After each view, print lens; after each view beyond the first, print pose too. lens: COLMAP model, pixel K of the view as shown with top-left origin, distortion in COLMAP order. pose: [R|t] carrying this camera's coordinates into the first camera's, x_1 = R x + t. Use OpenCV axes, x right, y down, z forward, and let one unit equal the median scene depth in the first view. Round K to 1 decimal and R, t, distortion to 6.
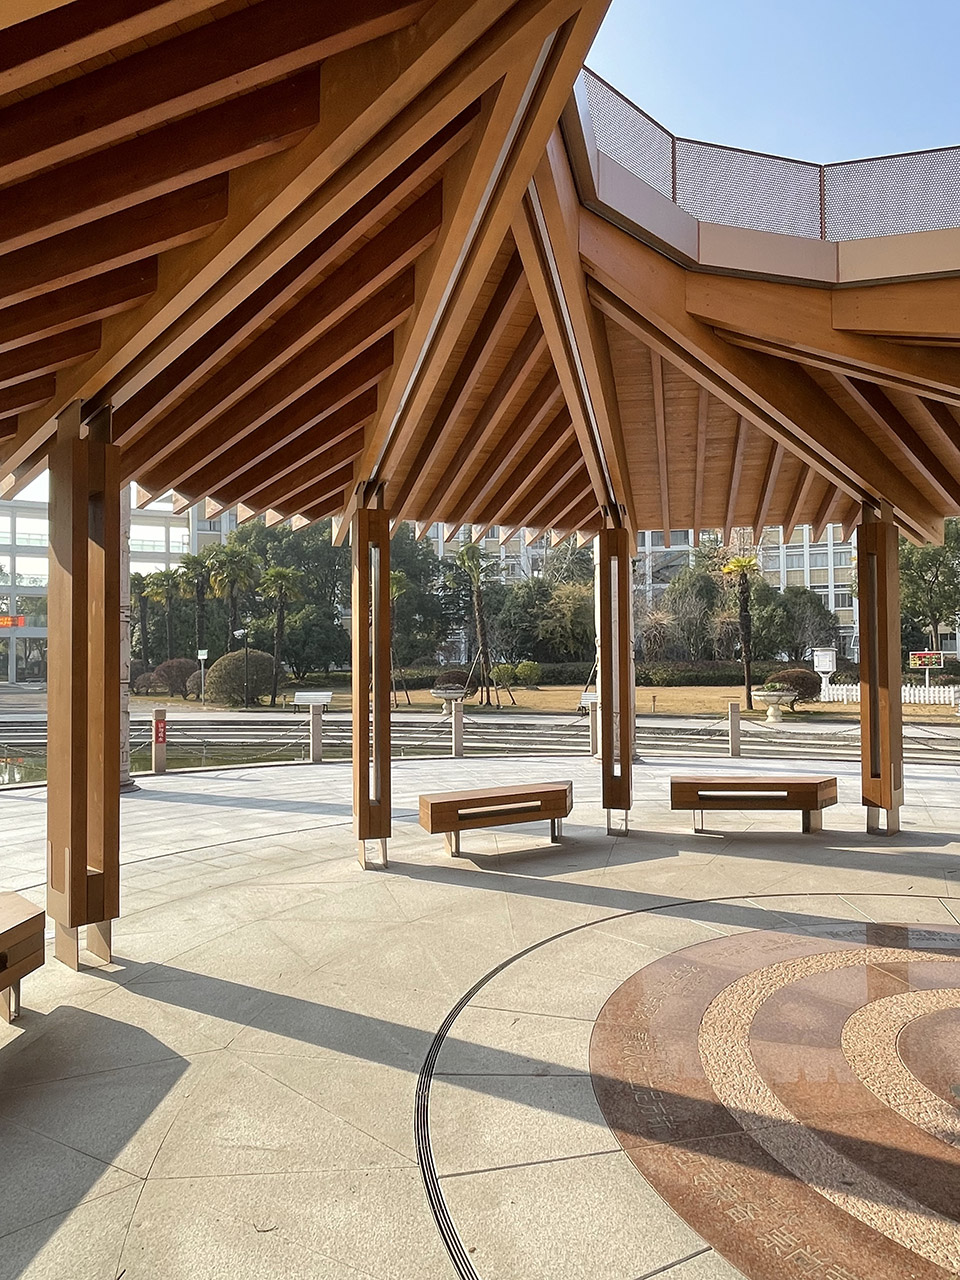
lens RADIAL K [[820.2, 0, 477.0], [0, 820.2, 636.4], [0, 0, 1]] dist [0.019008, -0.033068]
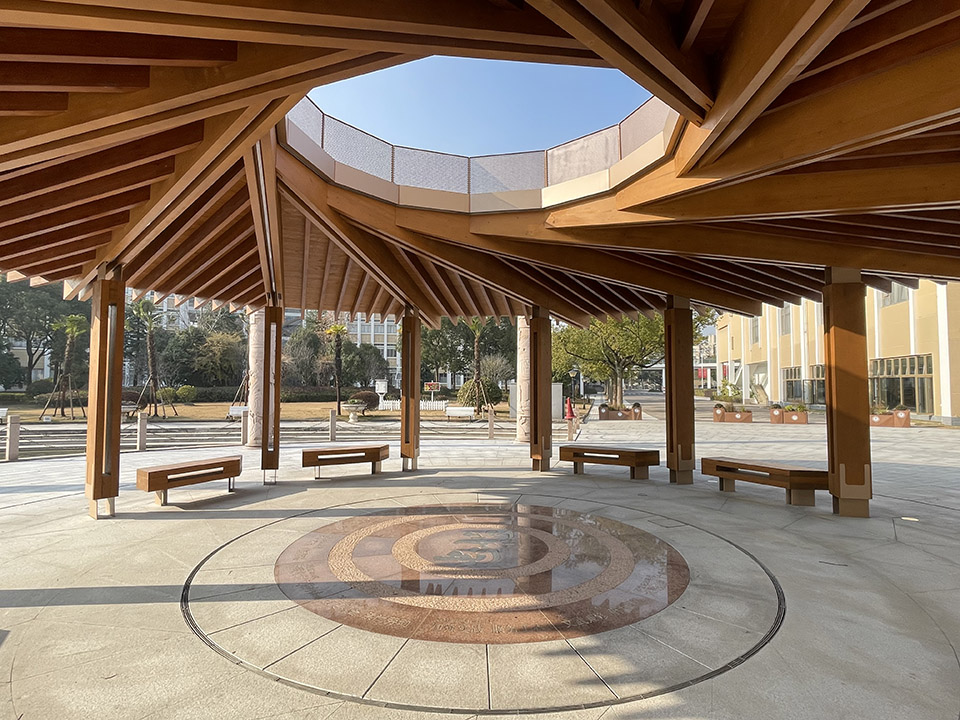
lens RADIAL K [[509.8, 0, 480.0], [0, 509.8, 360.0], [0, 0, 1]] dist [-0.001172, -0.000318]
pose [[0.829457, 0.038726, 0.557227, -0.062676], [-0.025762, 0.999184, -0.031094, 0.002405], [-0.557977, 0.011436, 0.829778, -0.122251]]
